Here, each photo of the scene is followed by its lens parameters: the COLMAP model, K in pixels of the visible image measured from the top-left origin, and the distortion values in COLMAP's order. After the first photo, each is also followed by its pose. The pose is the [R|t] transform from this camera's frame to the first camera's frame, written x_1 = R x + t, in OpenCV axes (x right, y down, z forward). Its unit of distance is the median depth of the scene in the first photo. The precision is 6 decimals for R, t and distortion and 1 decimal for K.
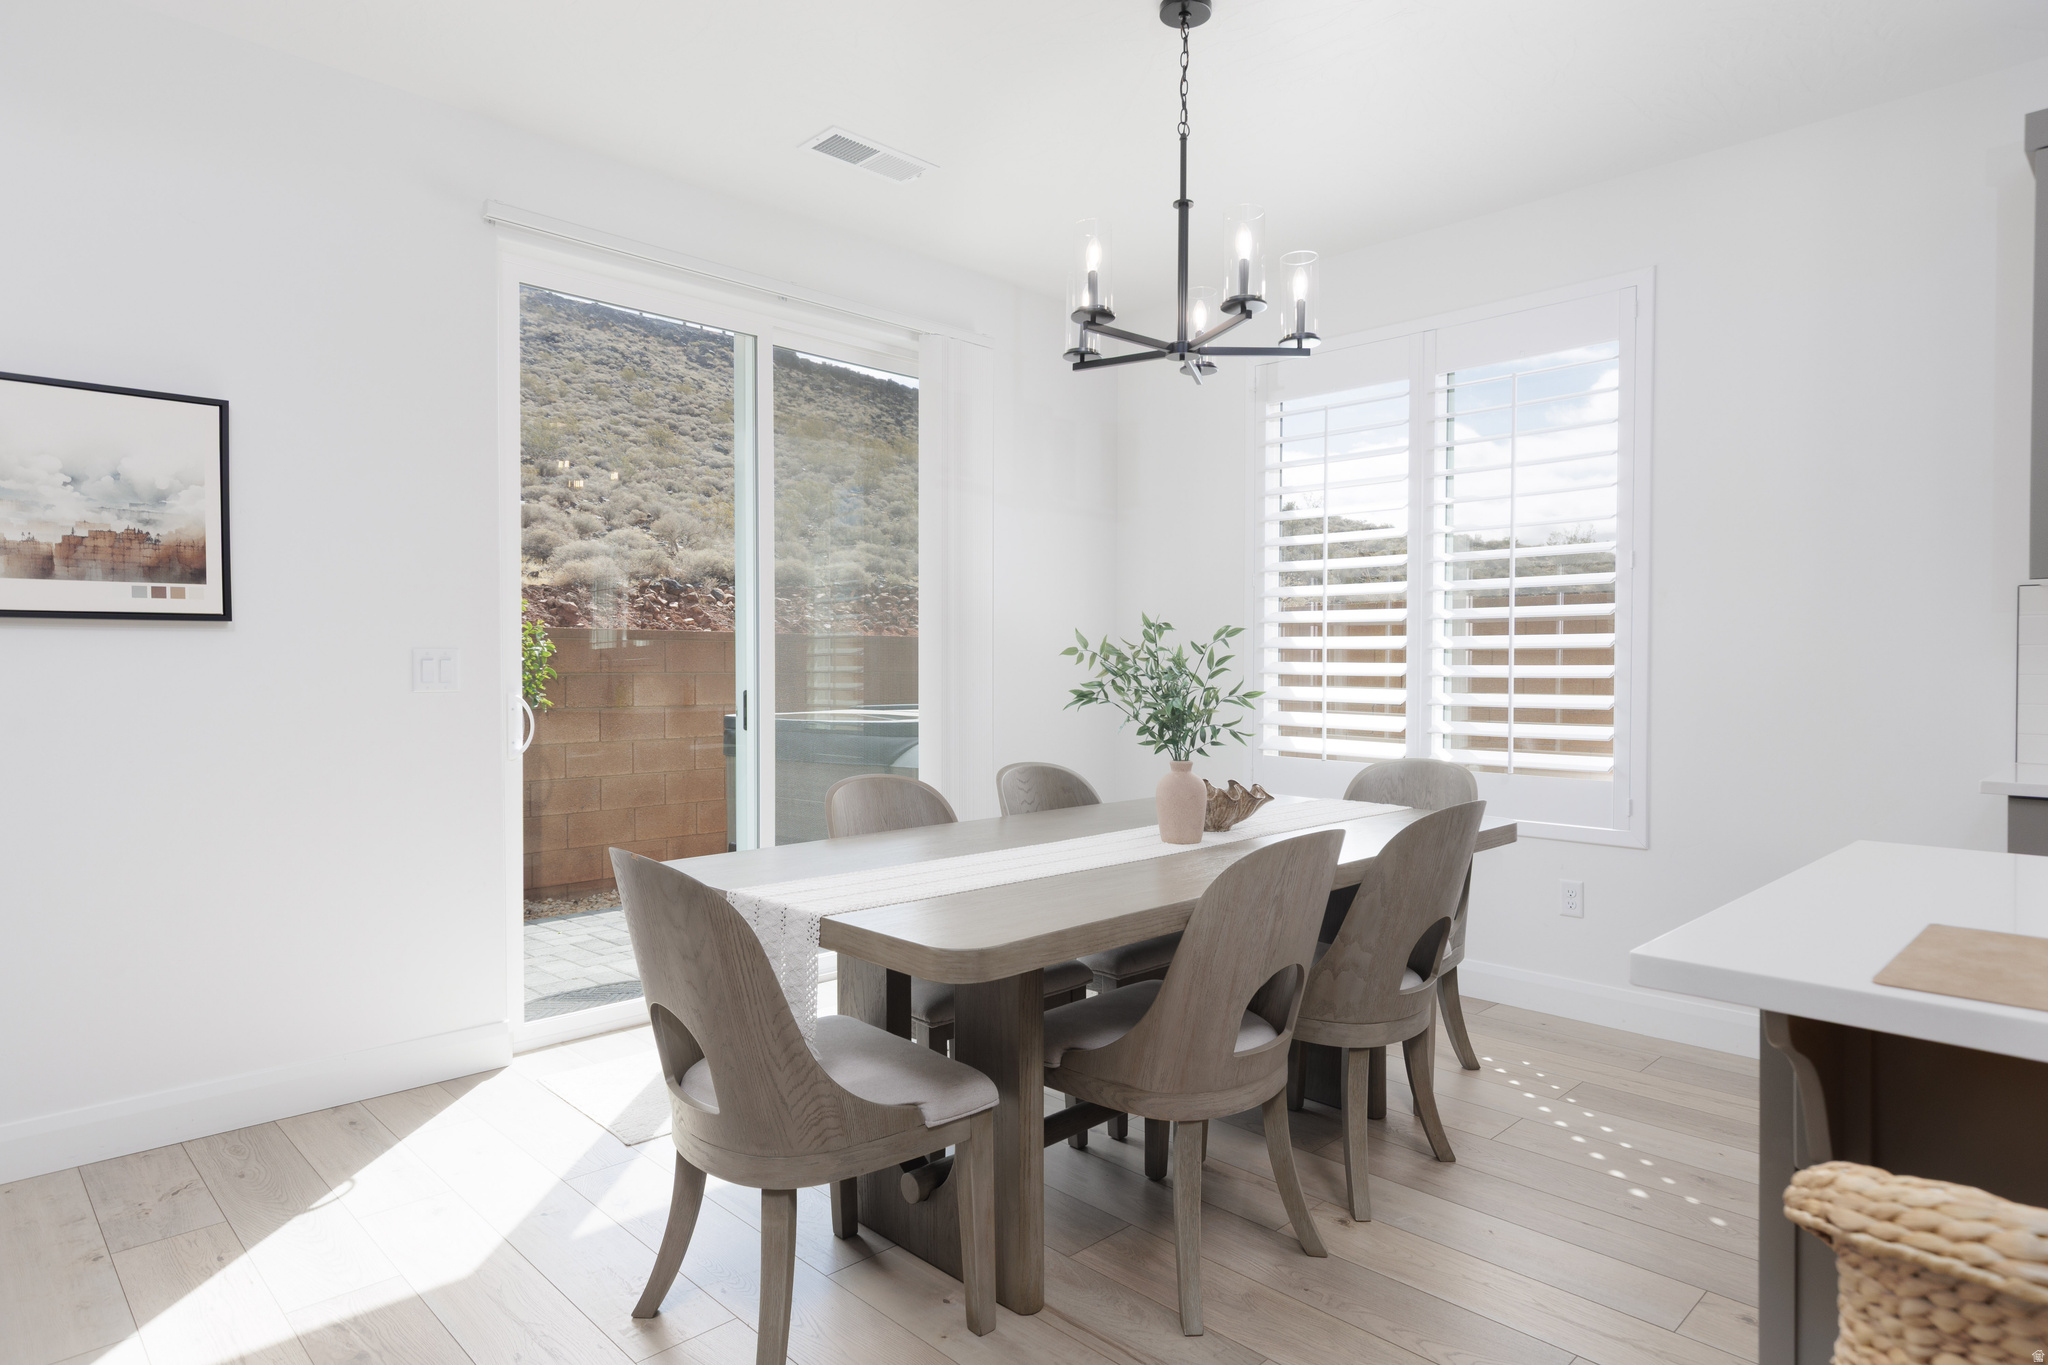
lens RADIAL K [[1149.2, 0, 1024.0], [0, 1149.2, 682.5], [0, 0, 1]] dist [0.006156, 0.002026]
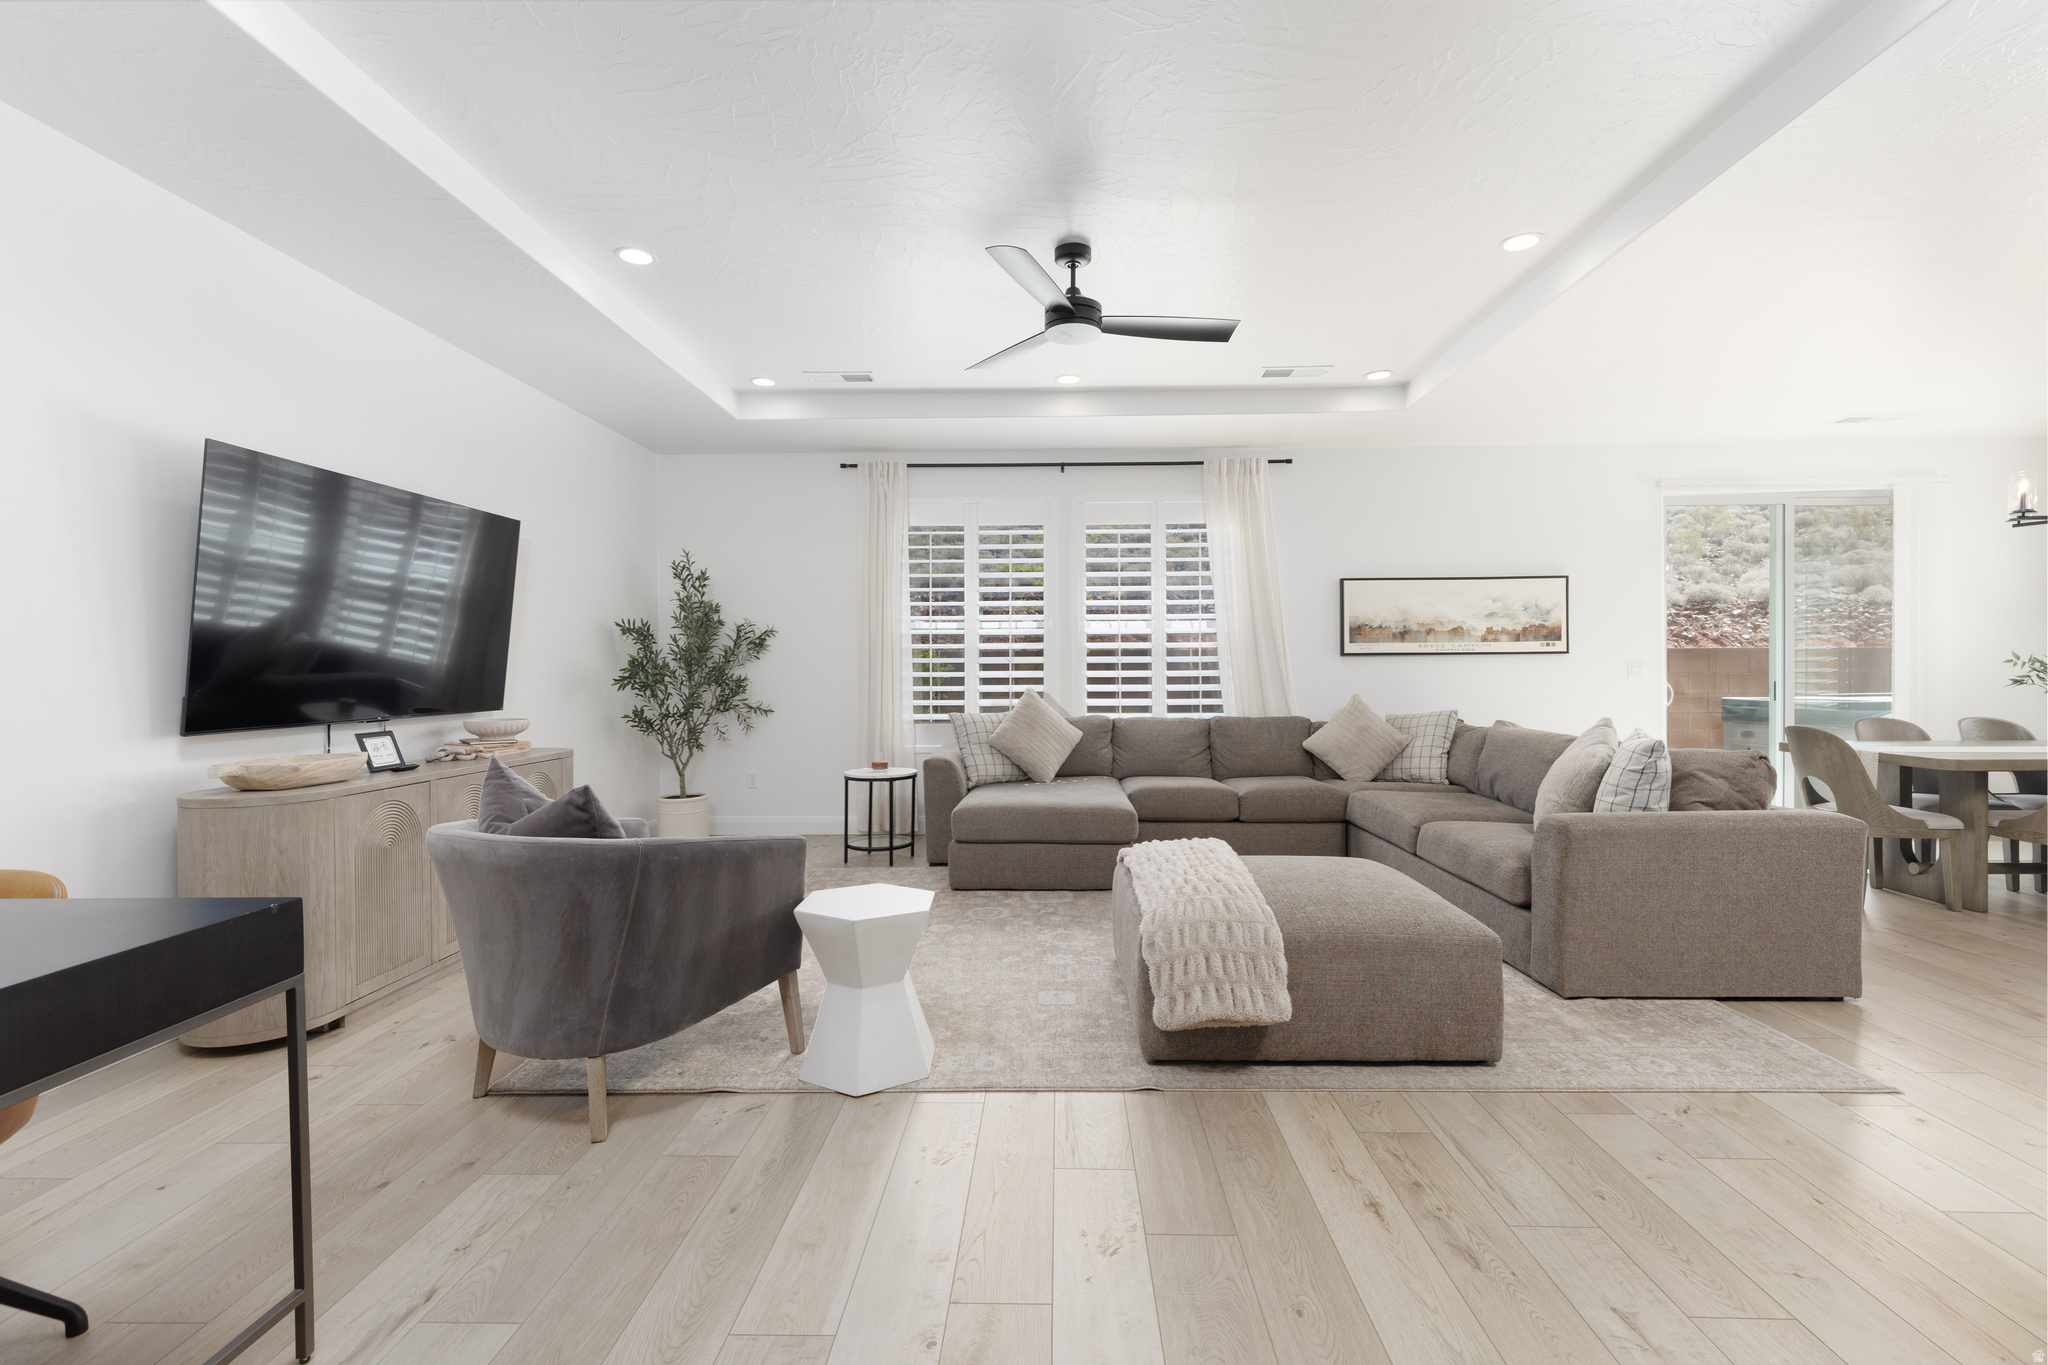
lens RADIAL K [[913.3, 0, 1034.9], [0, 913.3, 685.2], [0, 0, 1]] dist [0.004854, -0.000109]
pose [[0.700130, 0.006798, -0.713983, -0.009045], [-0.005035, 0.999977, 0.004584, 0.020137], [0.713998, 0.000385, 0.700148, -1.537577]]
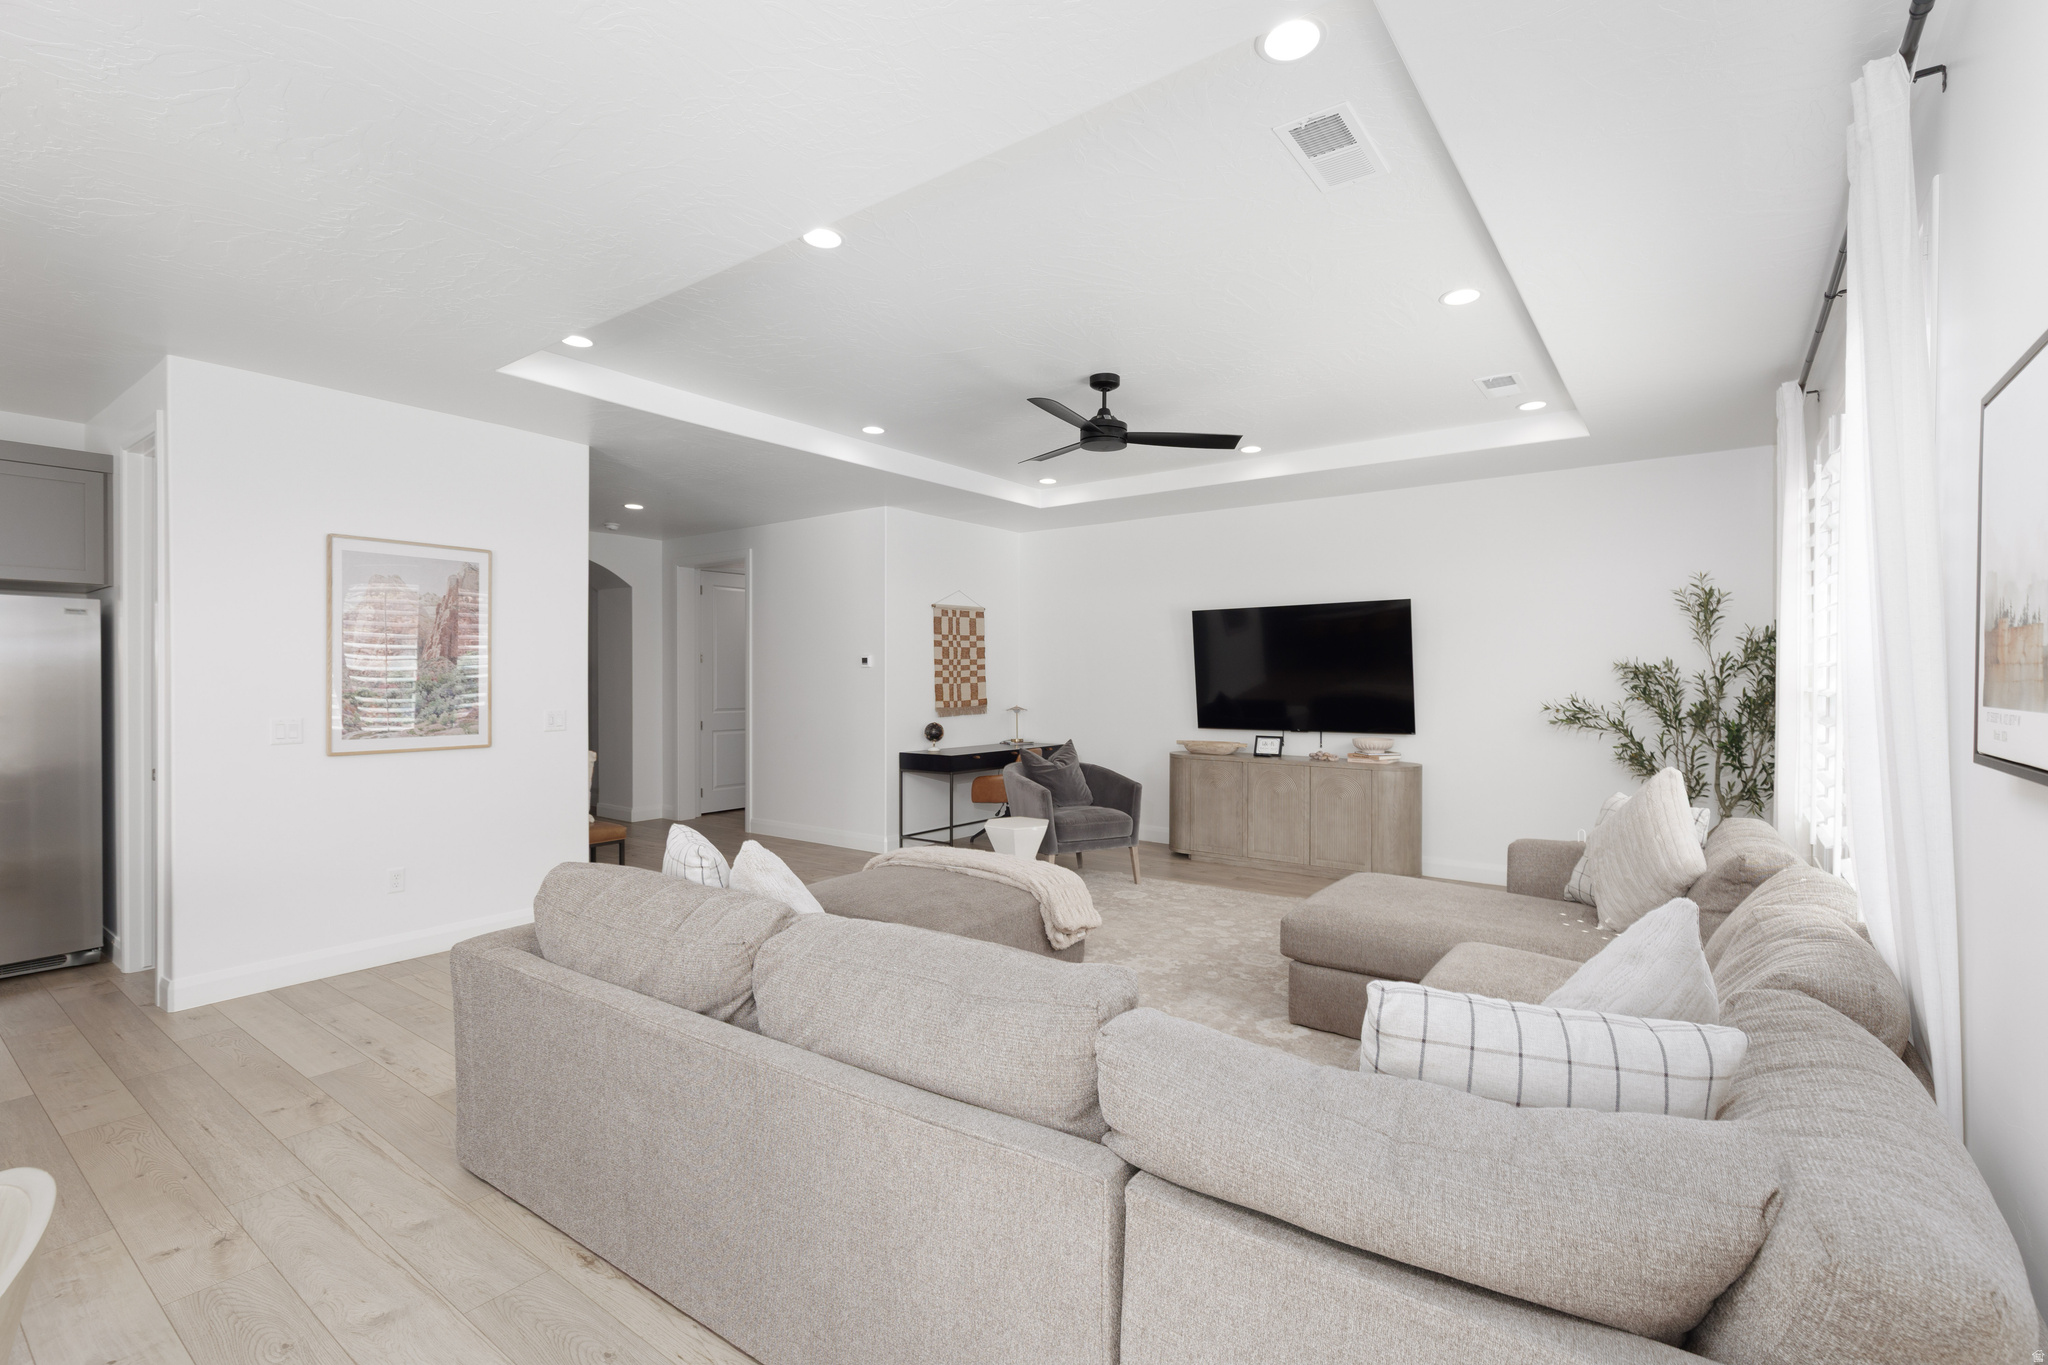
lens RADIAL K [[913.3, 0, 1034.9], [0, 913.3, 685.2], [0, 0, 1]] dist [0.004854, -0.000109]
pose [[-0.984934, 0.000871, -0.172926, -0.526989], [-0.003673, 0.999656, 0.025954, -0.103649], [0.172890, 0.026198, -0.984593, 1.040417]]
